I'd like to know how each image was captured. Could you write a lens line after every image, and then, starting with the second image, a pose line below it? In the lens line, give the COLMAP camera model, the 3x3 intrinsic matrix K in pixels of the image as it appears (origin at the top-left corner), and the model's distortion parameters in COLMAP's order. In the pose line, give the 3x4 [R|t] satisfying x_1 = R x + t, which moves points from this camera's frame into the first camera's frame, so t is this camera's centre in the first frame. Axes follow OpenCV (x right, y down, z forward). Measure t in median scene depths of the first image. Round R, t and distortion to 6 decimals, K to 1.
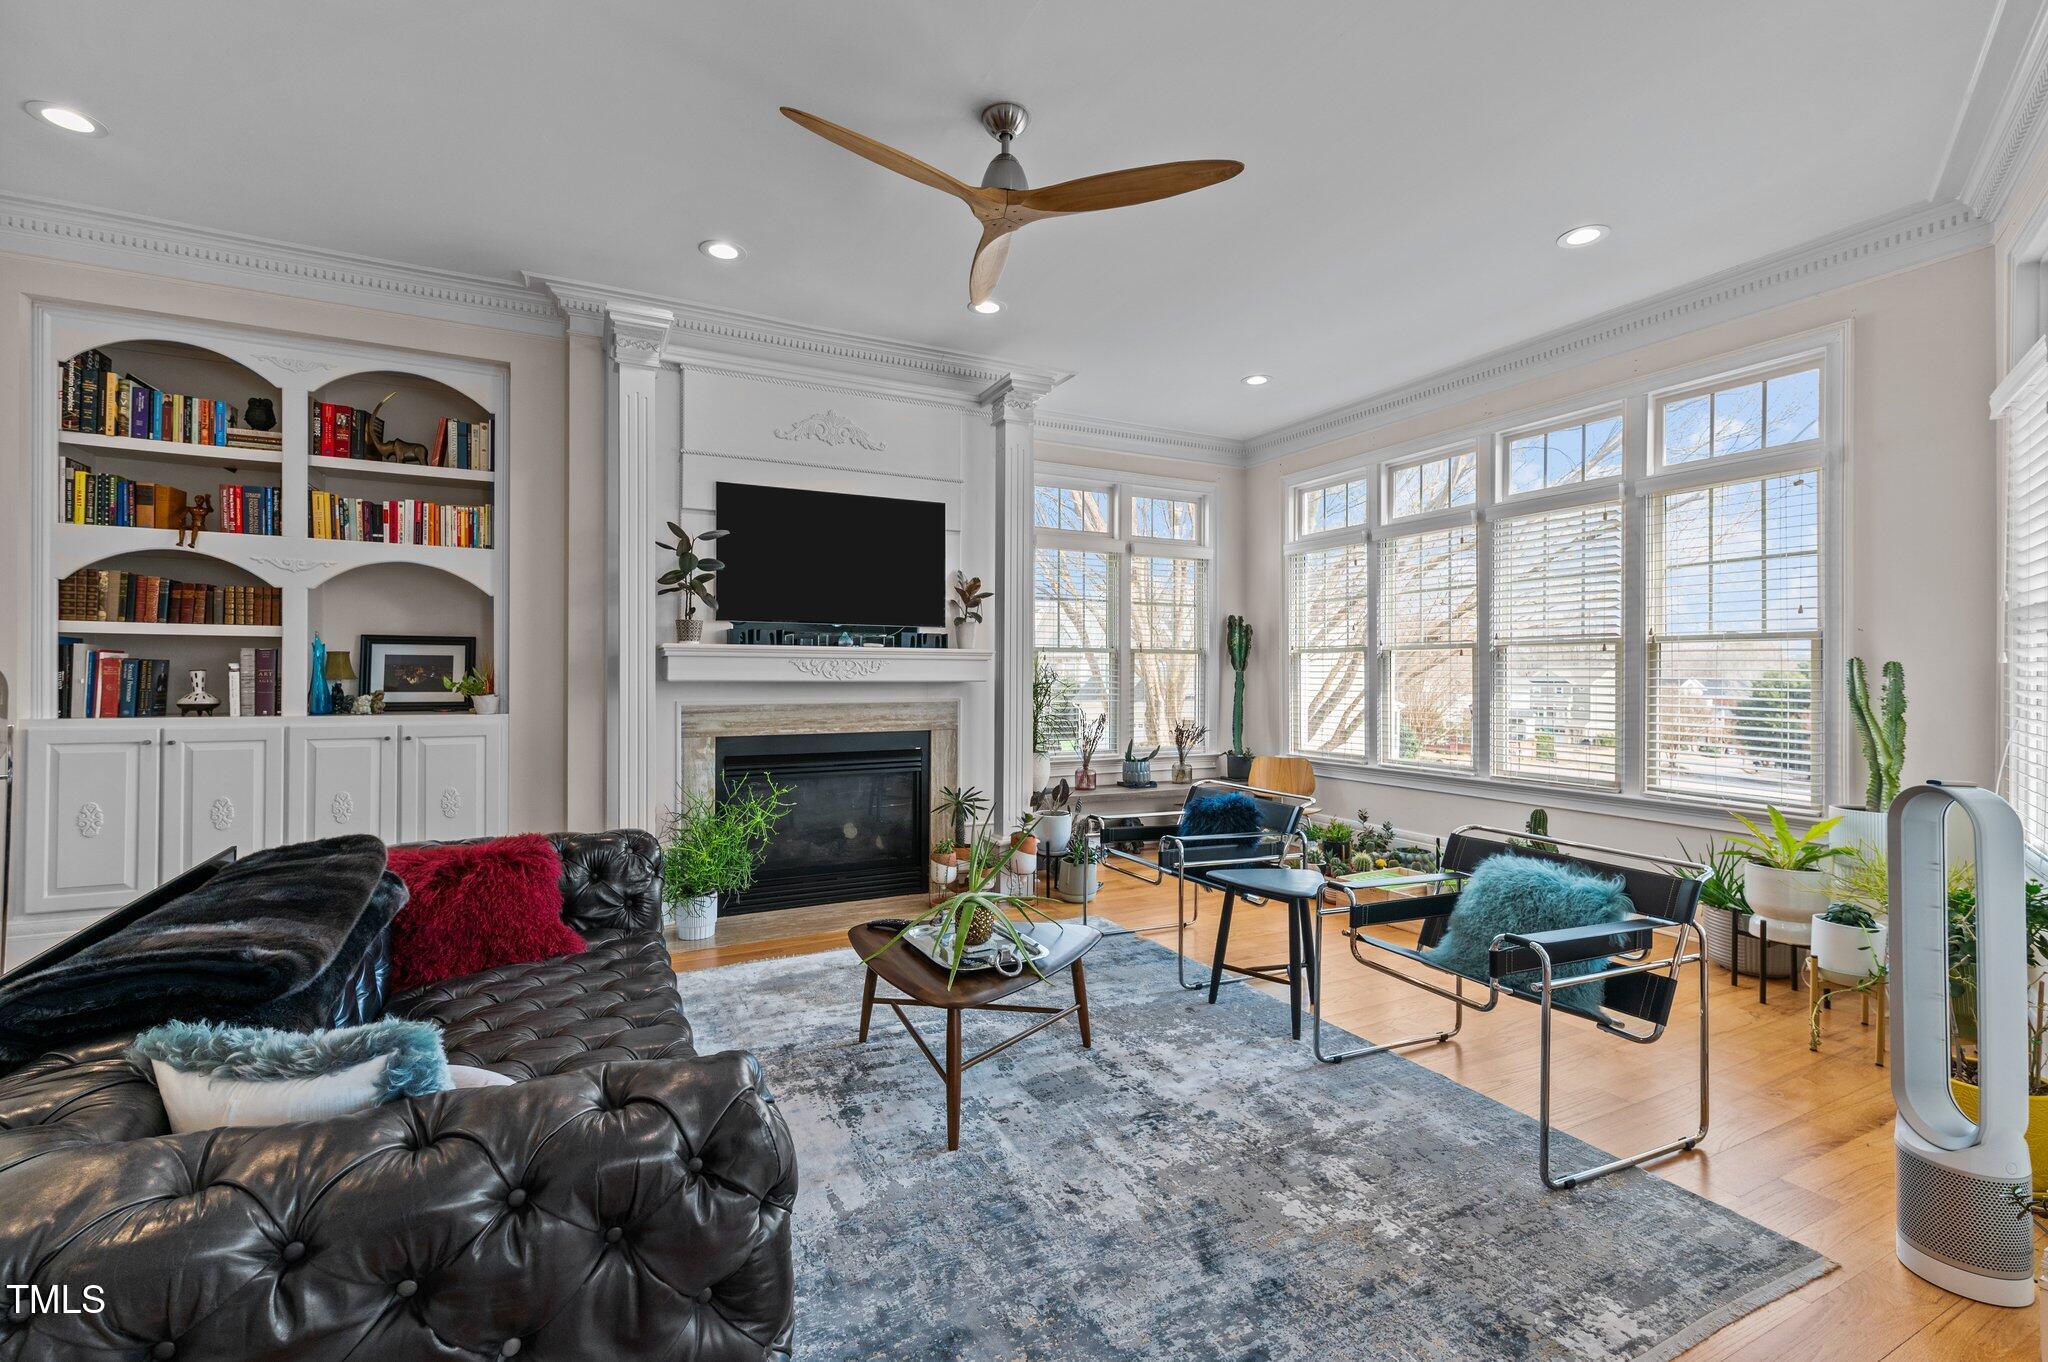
lens RADIAL K [[883.9, 0, 1016.4], [0, 883.9, 670.5], [0, 0, 1]] dist [0.000488, -0.000018]
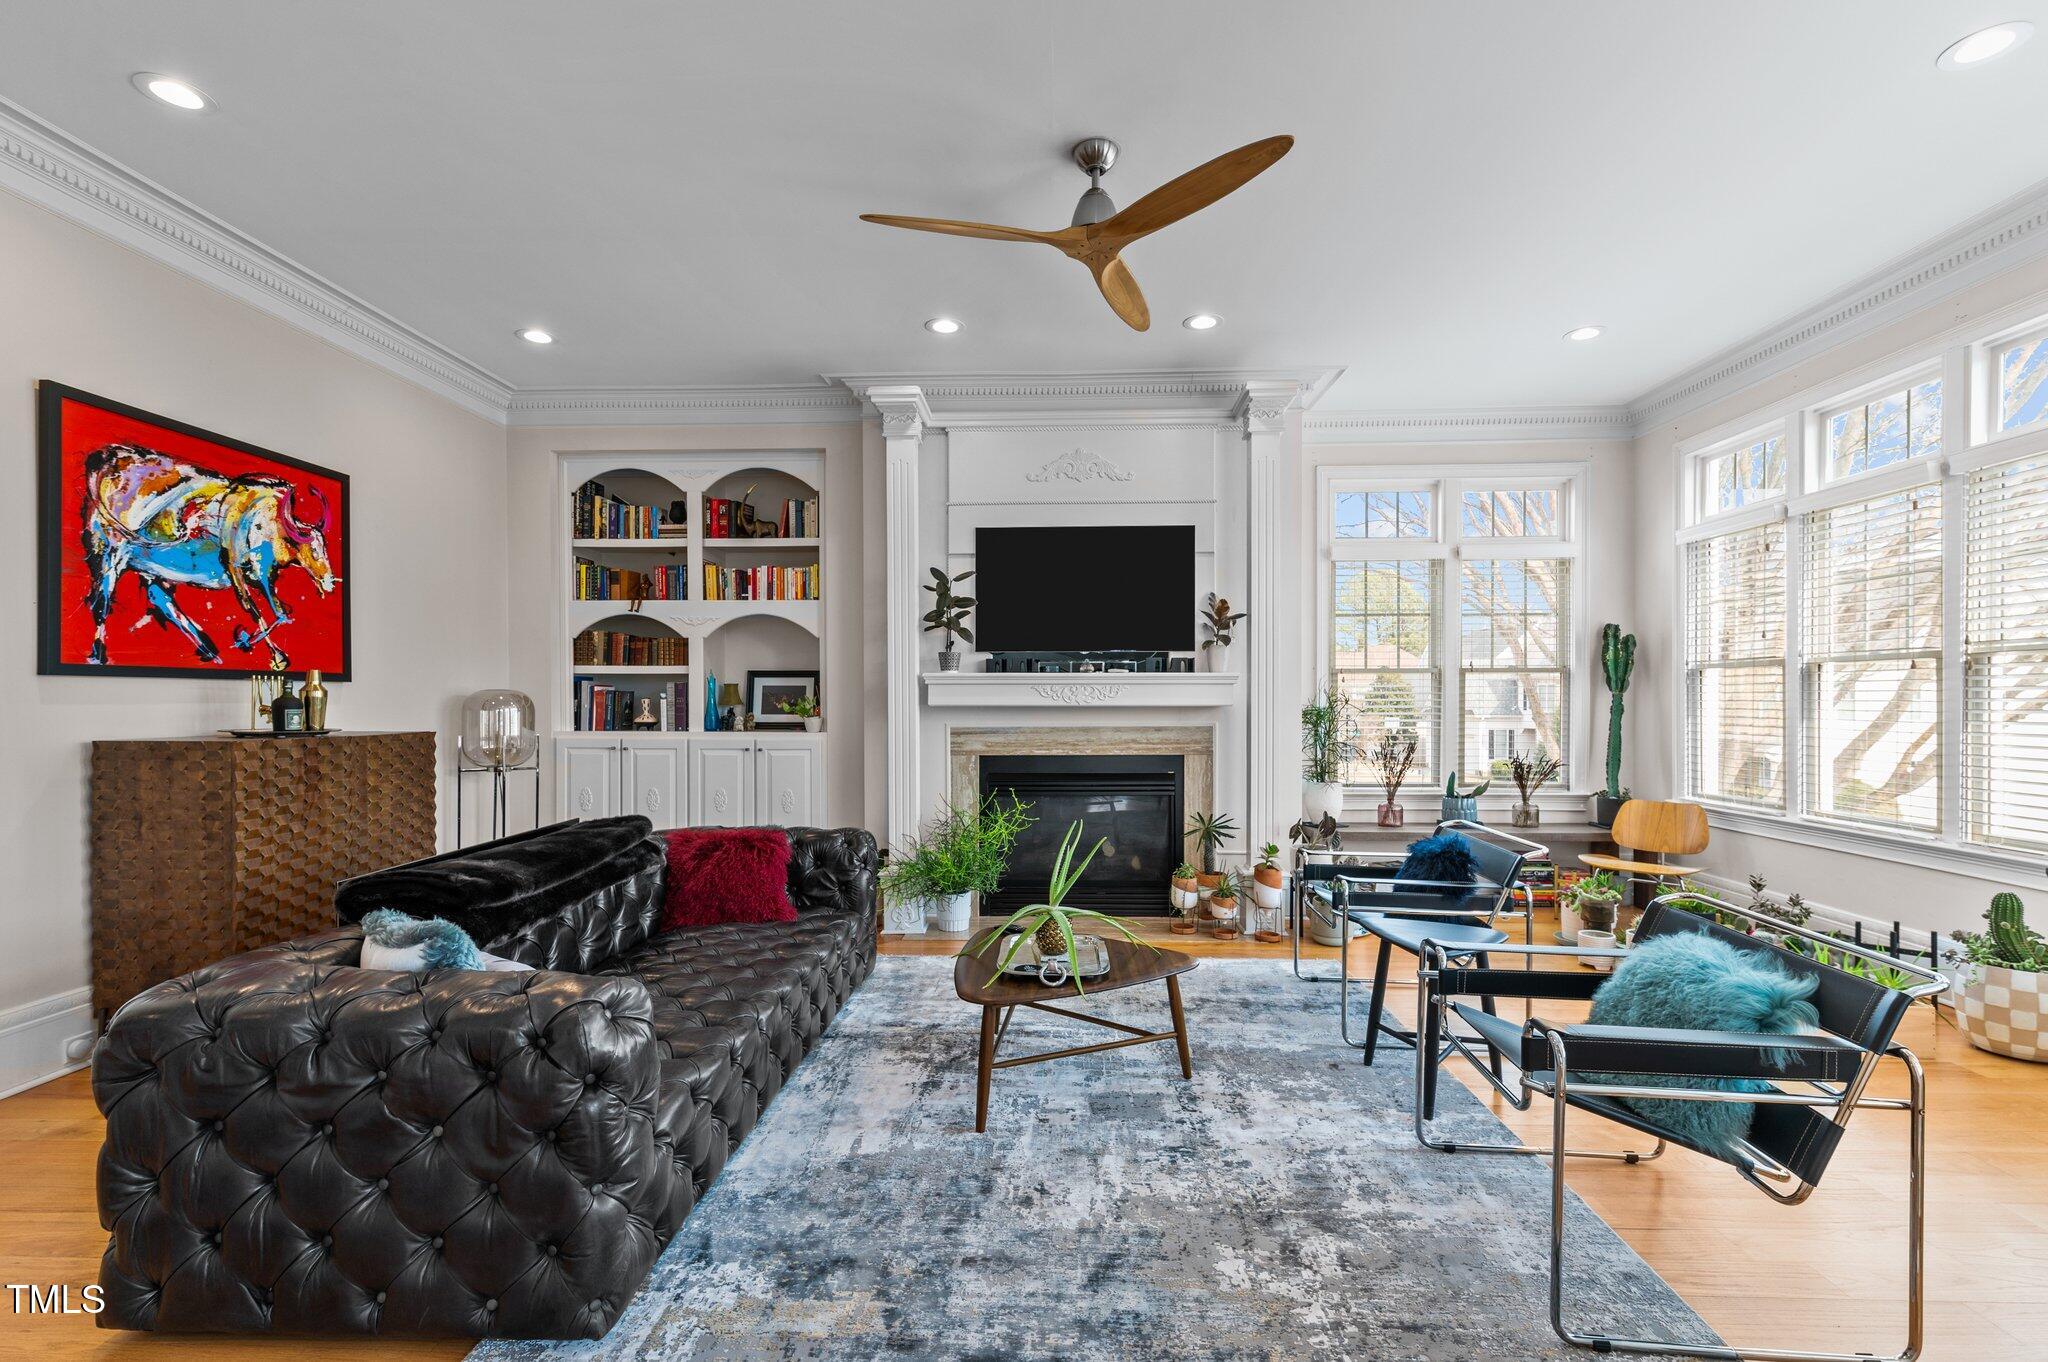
lens RADIAL K [[899.4, 0, 1022.0], [0, 899.4, 705.1], [0, 0, 1]] dist [-0.000320, -0.000559]
pose [[0.873970, -0.001393, -0.485978, 0.284595], [0.006657, 0.999936, 0.009105, 0.001271], [0.485934, -0.011192, 0.873924, 0.030889]]
